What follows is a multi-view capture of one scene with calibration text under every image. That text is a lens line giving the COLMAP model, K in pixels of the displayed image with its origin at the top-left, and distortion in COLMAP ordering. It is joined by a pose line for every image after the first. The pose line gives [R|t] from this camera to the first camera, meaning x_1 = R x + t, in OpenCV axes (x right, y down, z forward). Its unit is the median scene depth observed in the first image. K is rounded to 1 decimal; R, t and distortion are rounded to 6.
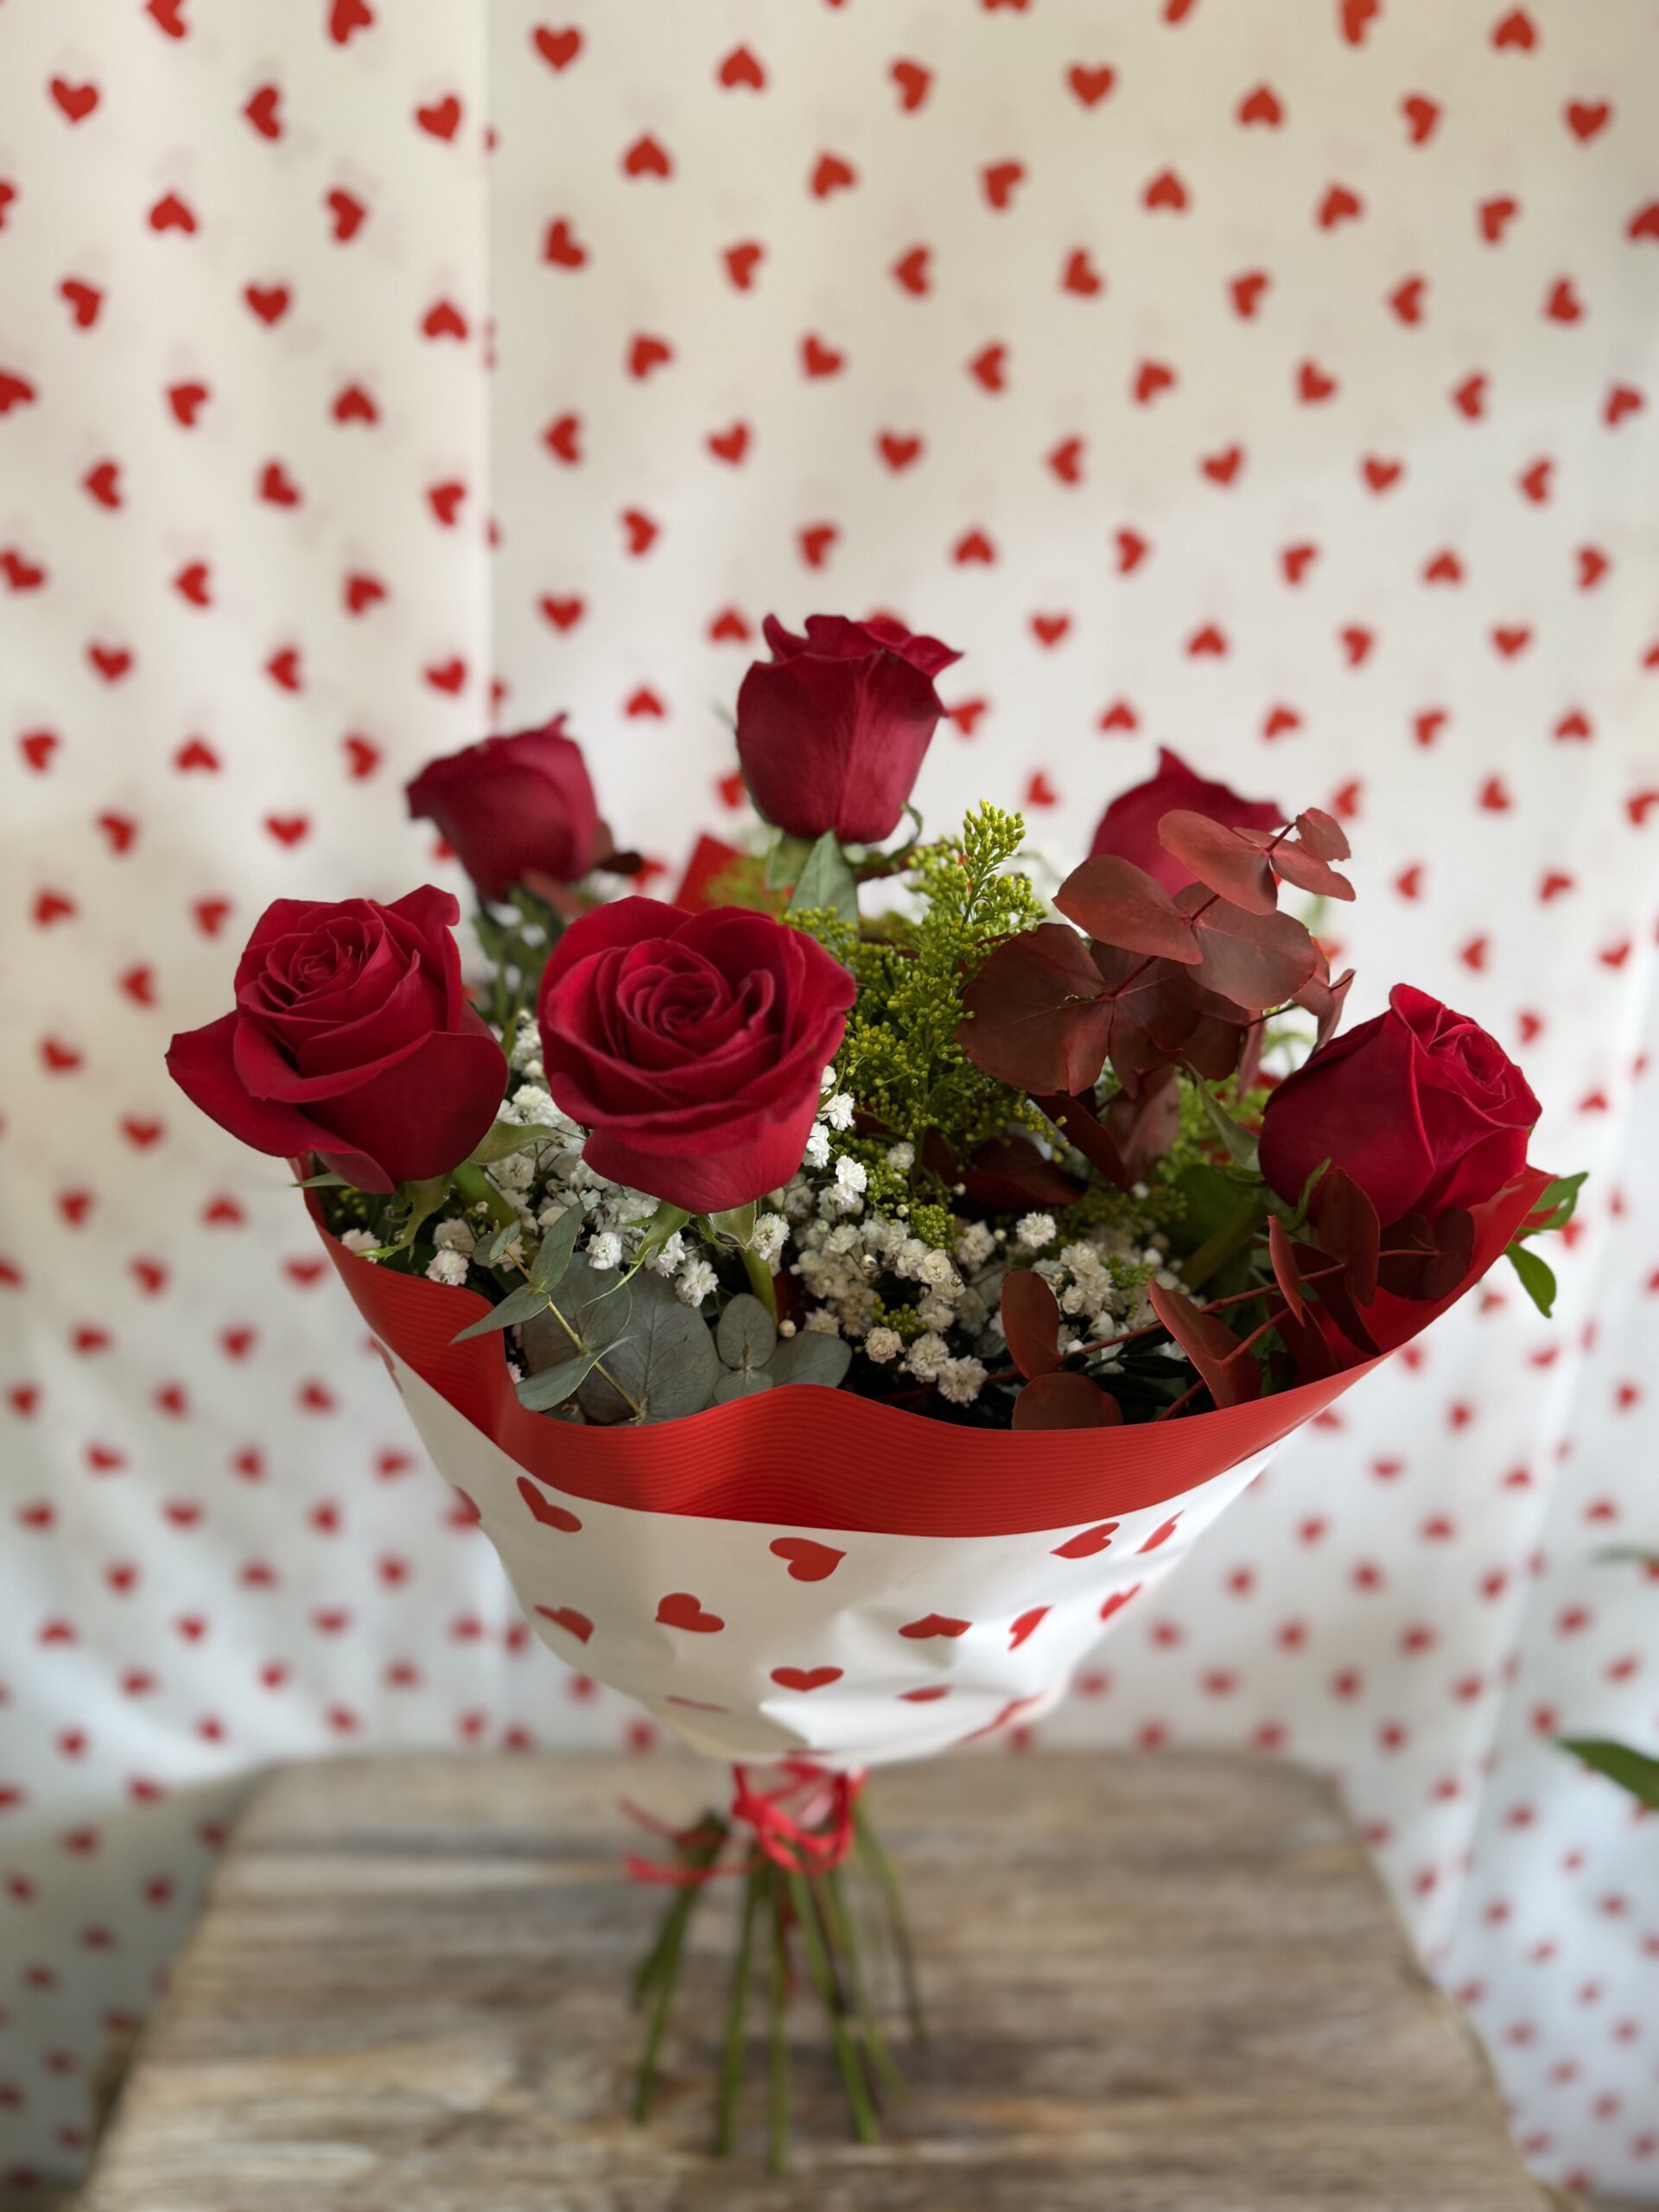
lens RADIAL K [[1615.4, 0, 828.8], [0, 1615.4, 1099.0], [0, 0, 1]] dist [-0.004082, 0.002665]
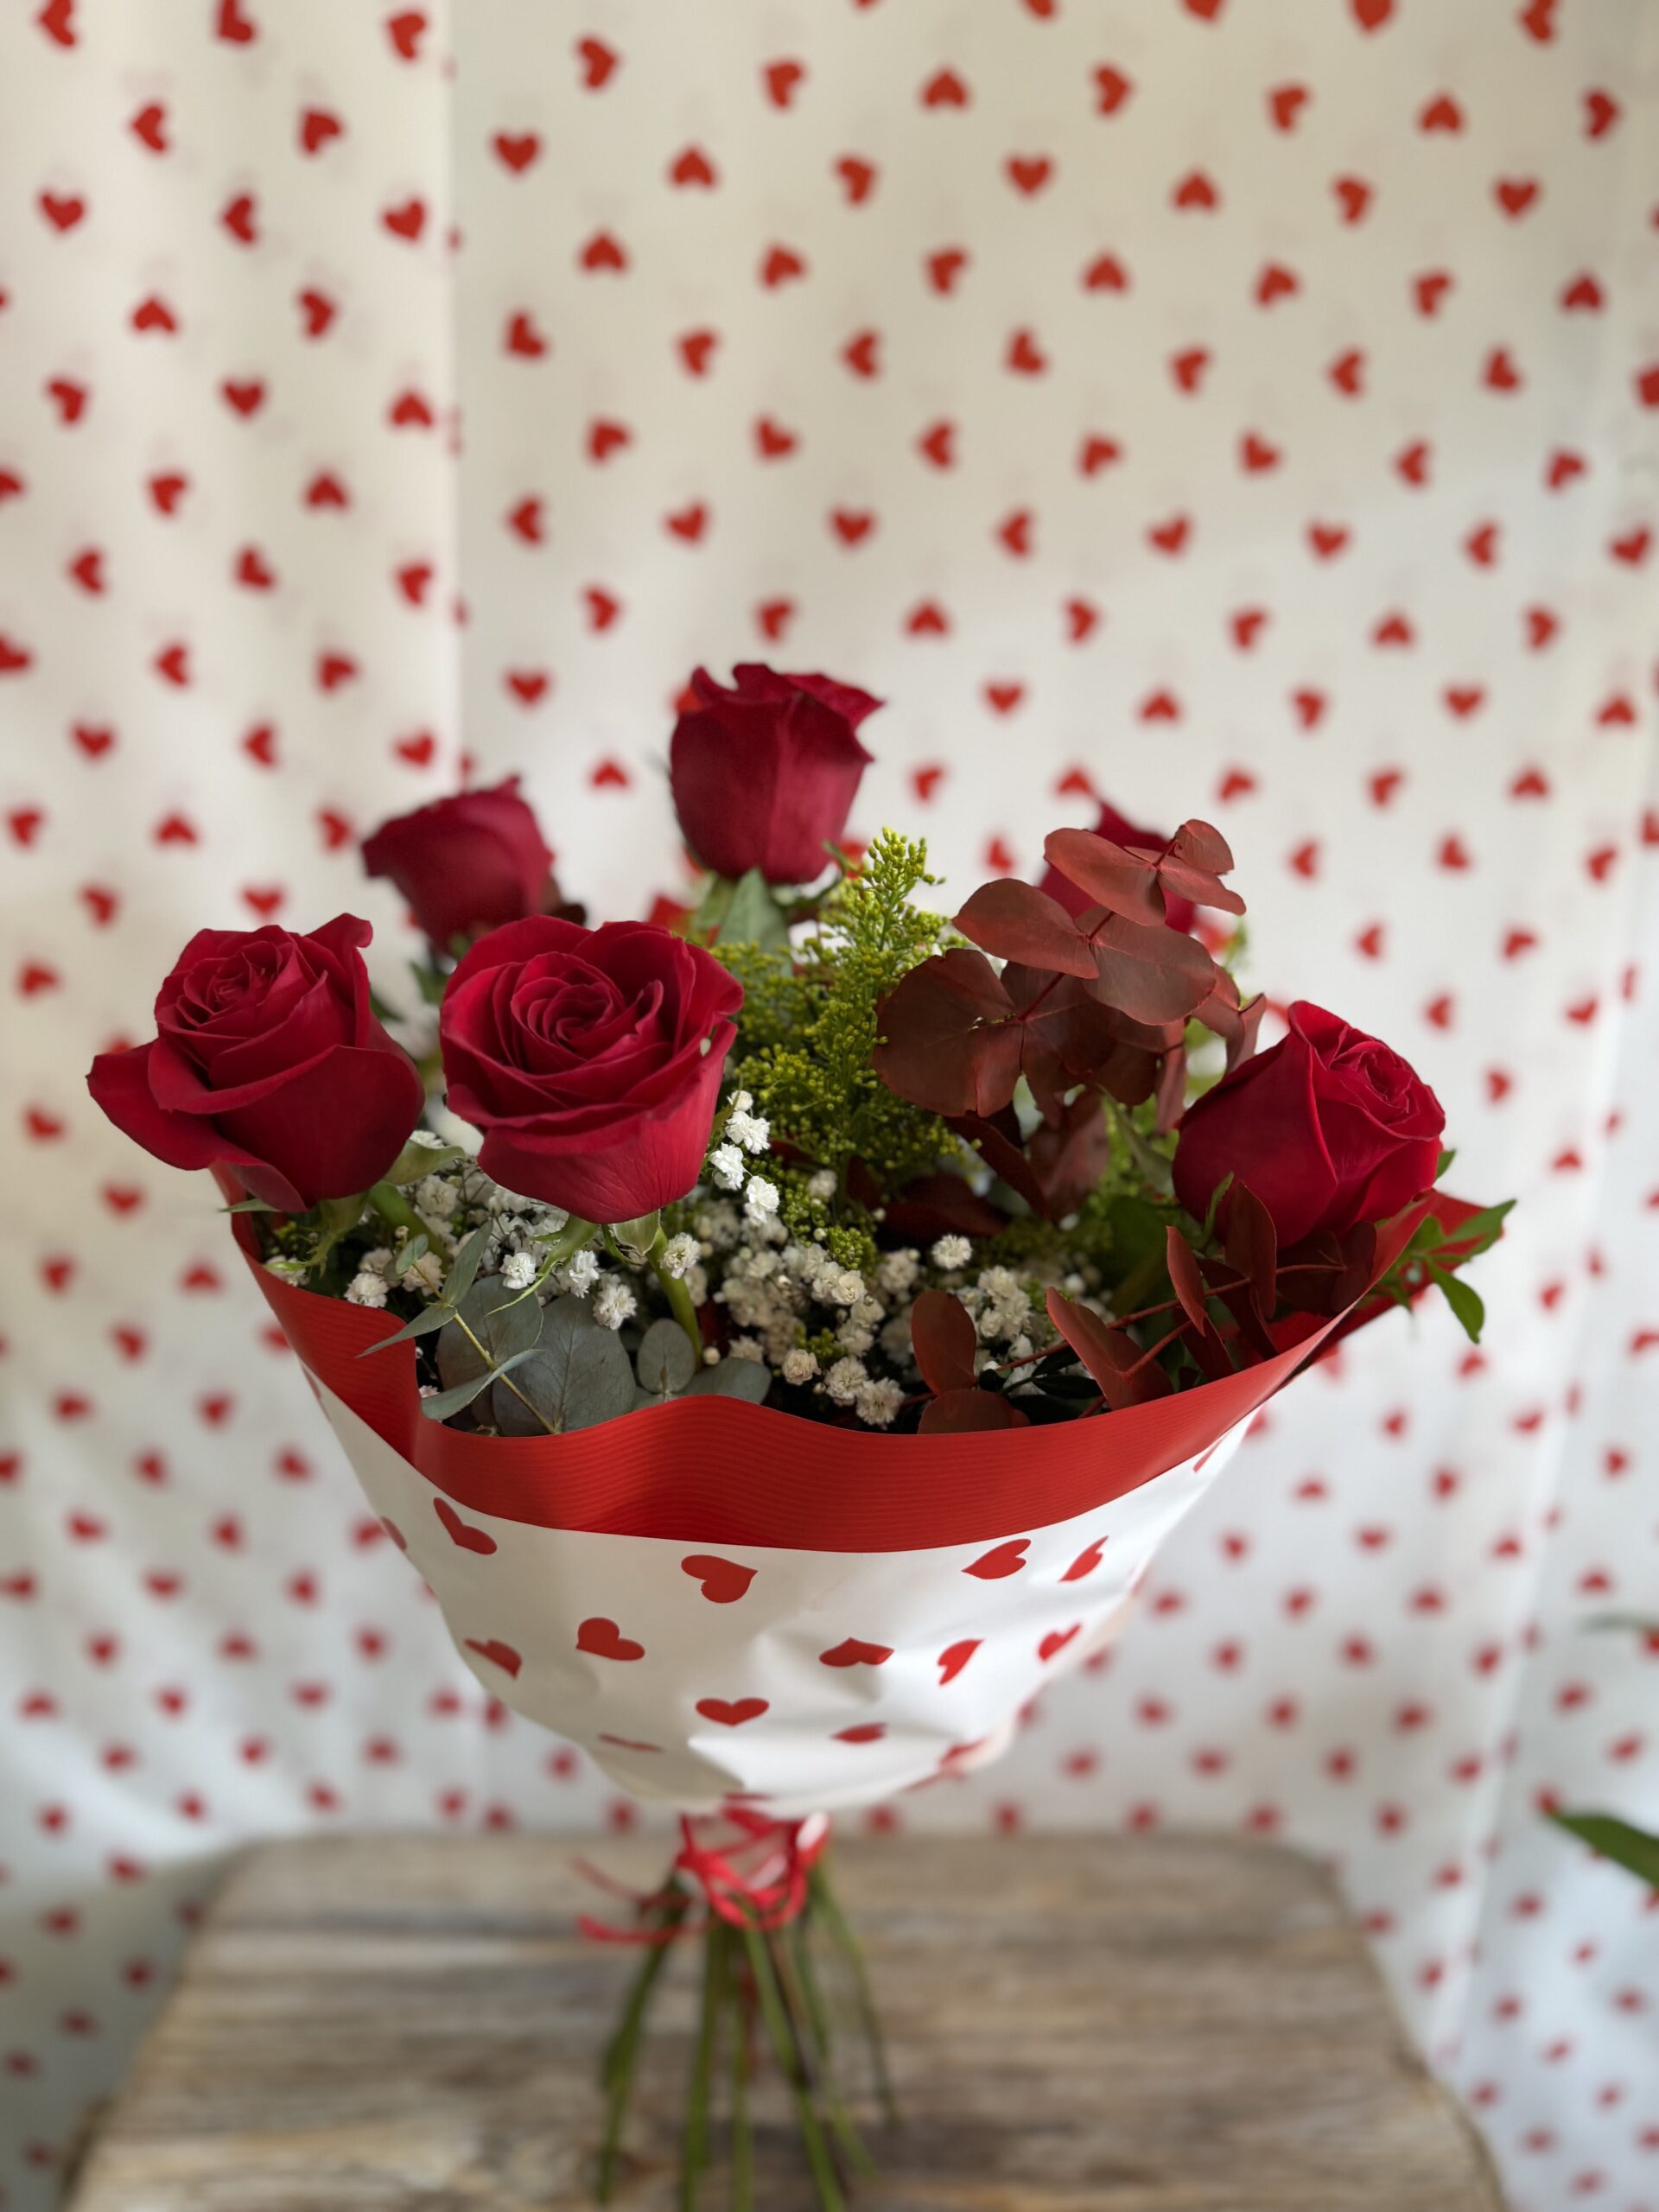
lens RADIAL K [[1608.6, 0, 821.5], [0, 1608.6, 1129.2], [0, 0, 1]] dist [0.006366, -0.009883]
pose [[0.999550, -0.009211, -0.028535, 0.072746], [0.007670, 0.998531, -0.053642, 0.054841], [0.028987, 0.053399, 0.998152, -0.007953]]
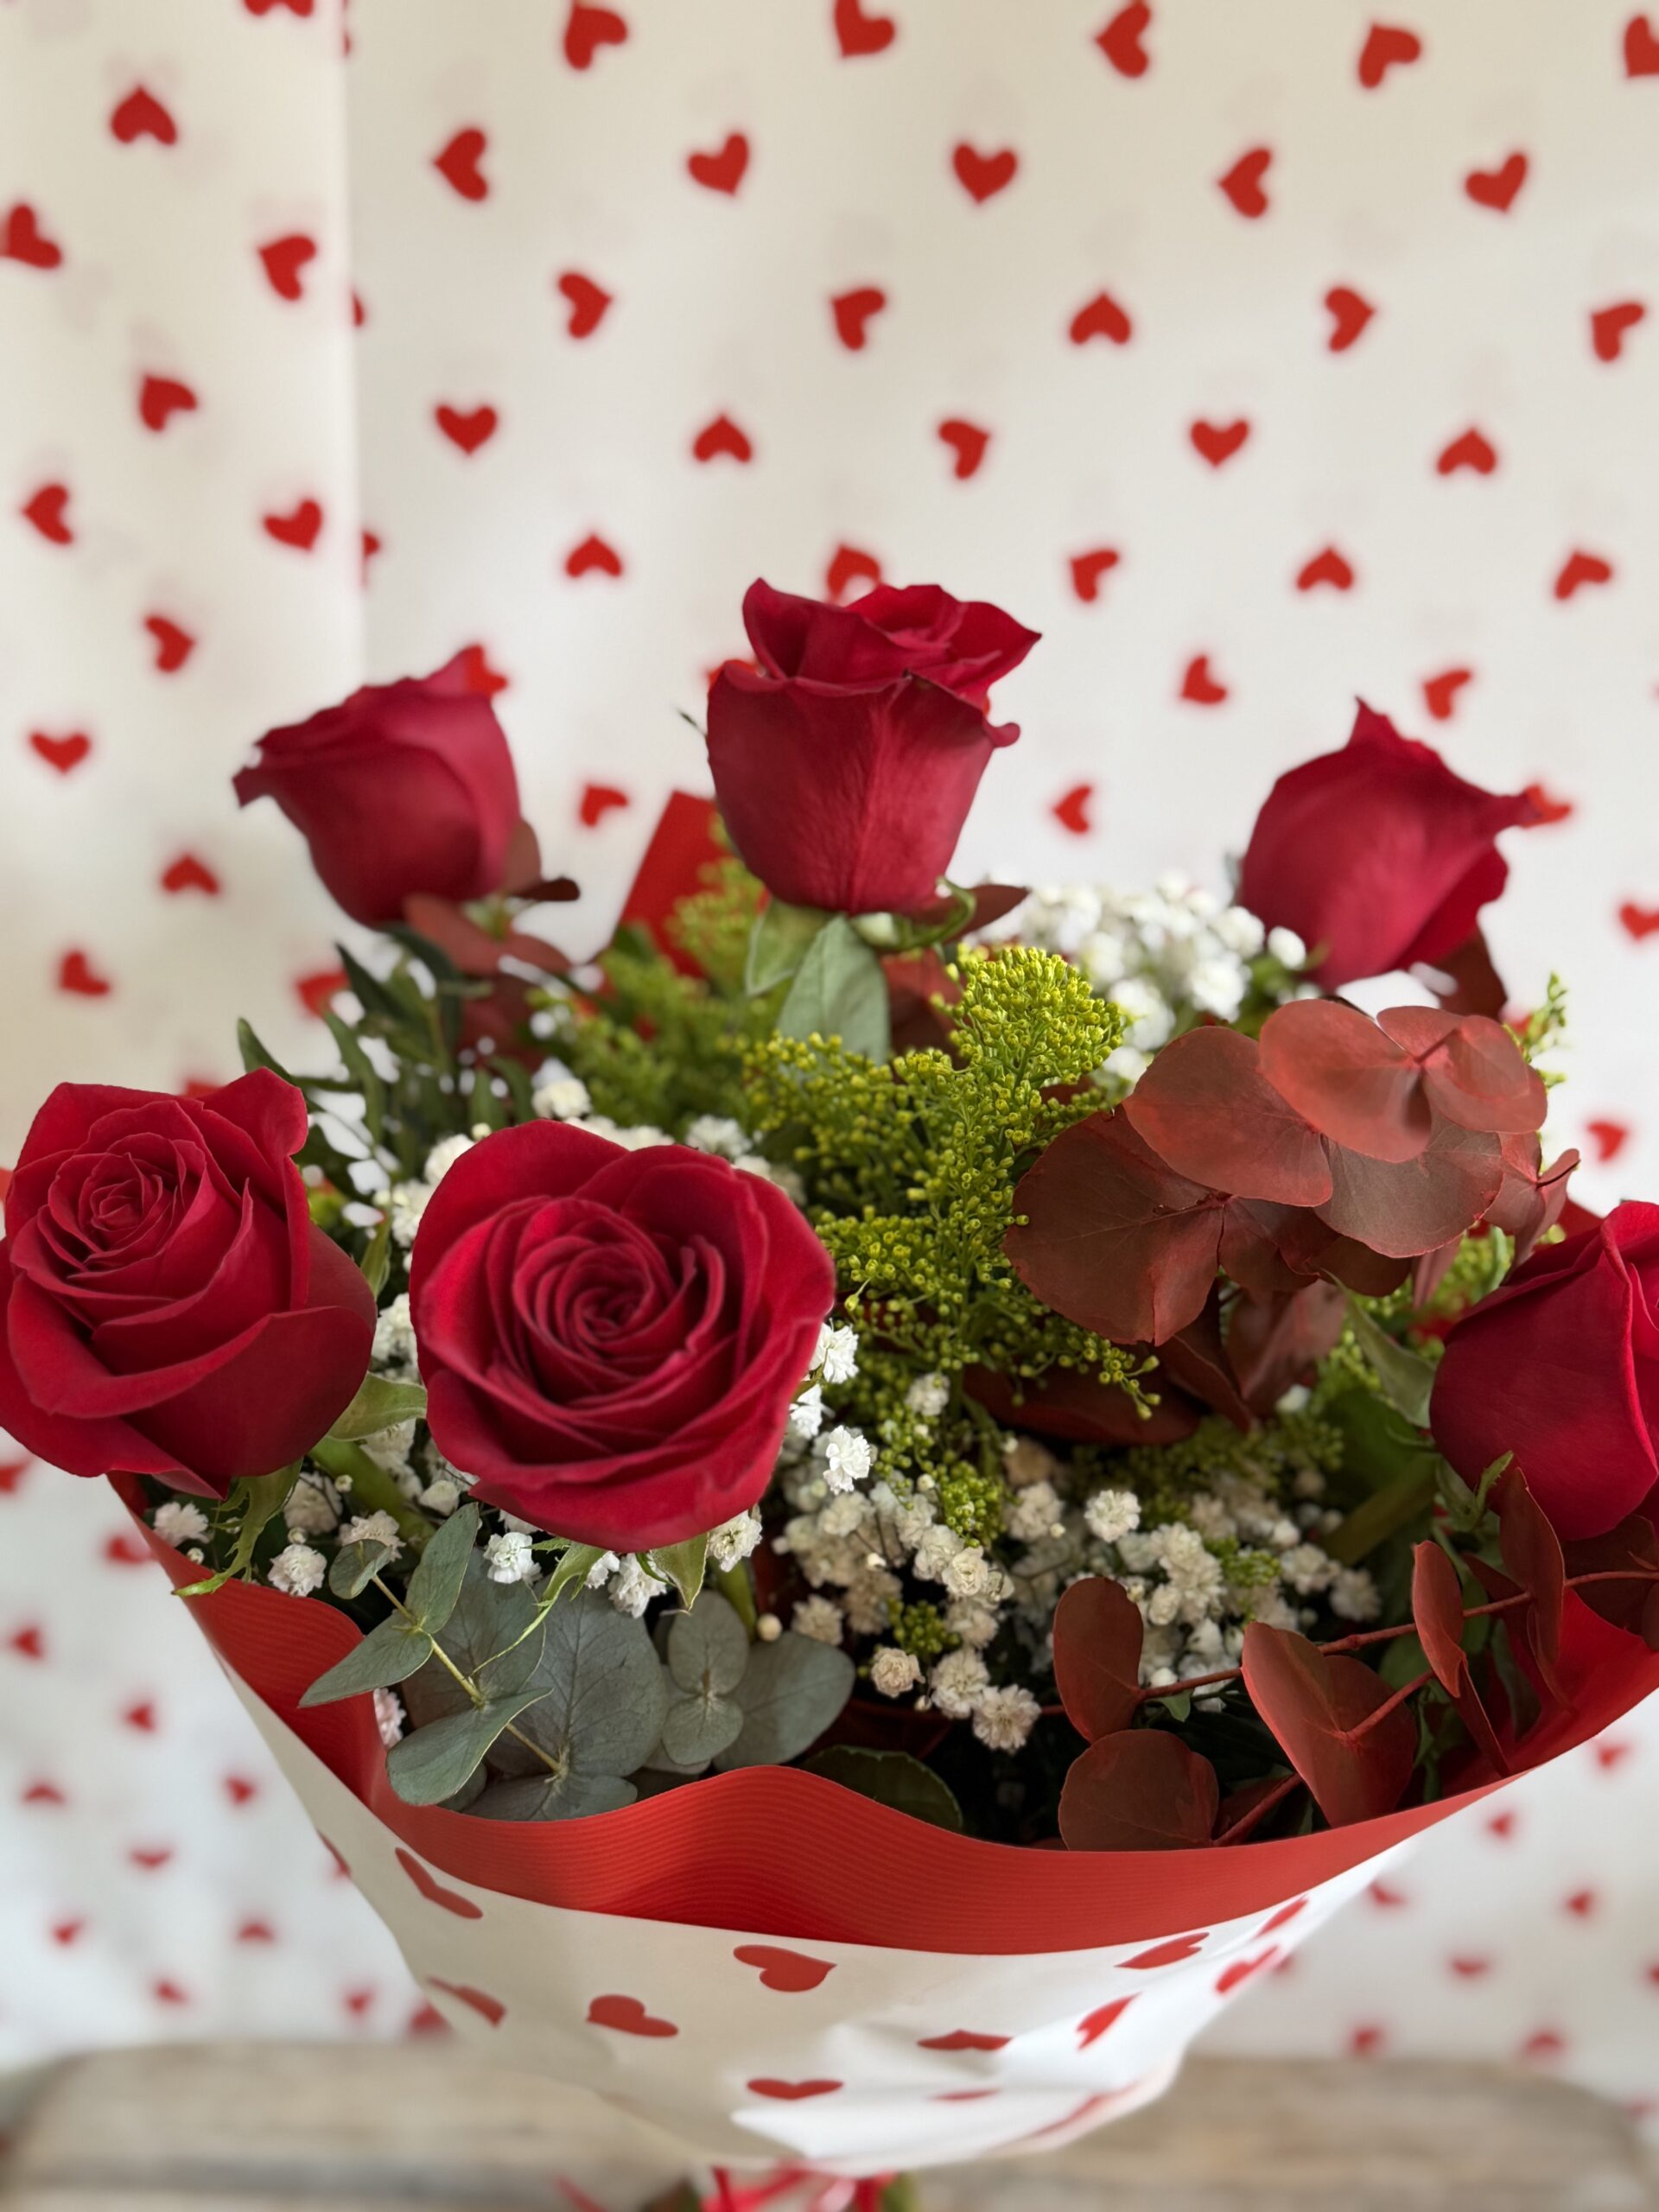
lens RADIAL K [[2717.5, 0, 823.7], [0, 2717.5, 1100.8], [0, 0, 1]] dist [0.013508, 0.020505]
pose [[0.998654, 0.010539, -0.050780, 0.057250], [-0.005001, 0.994140, 0.107984, -0.220115], [0.051620, -0.107585, 0.992855, -0.174533]]
